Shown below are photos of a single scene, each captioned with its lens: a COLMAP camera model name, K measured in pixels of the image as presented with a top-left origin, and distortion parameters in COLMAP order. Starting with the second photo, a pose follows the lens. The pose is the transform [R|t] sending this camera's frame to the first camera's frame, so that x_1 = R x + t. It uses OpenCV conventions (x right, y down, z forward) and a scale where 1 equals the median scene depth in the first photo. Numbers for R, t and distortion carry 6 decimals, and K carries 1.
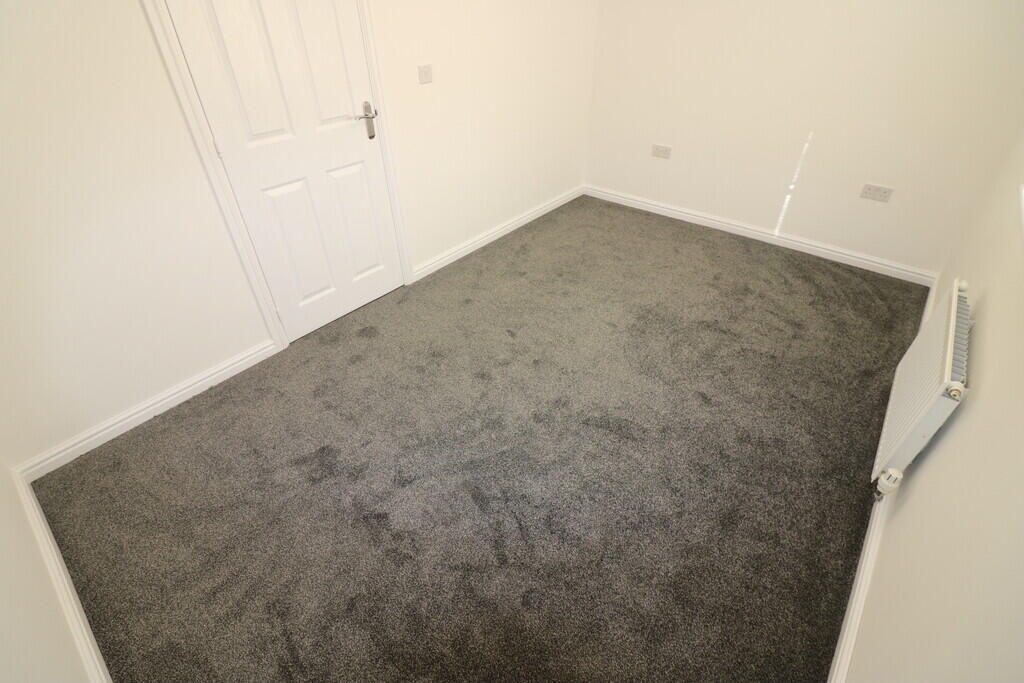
lens RADIAL K [[472.4, 0, 509.4], [0, 472.4, 342.7], [0, 0, 1]] dist [0.001610, -0.011556]
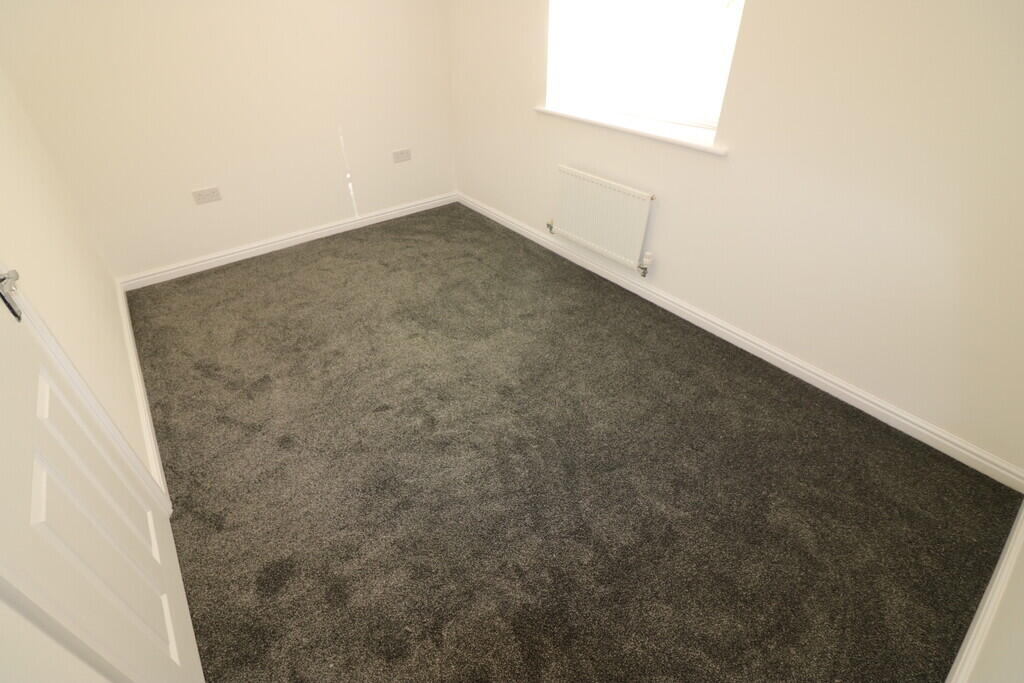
lens RADIAL K [[472.4, 0, 509.4], [0, 472.4, 342.7], [0, 0, 1]] dist [0.001610, -0.011556]
pose [[0.200157, -0.576214, 0.792411, -0.518788], [0.600579, 0.711169, 0.365436, -0.259044], [-0.774107, 0.402761, 0.488408, 0.348618]]
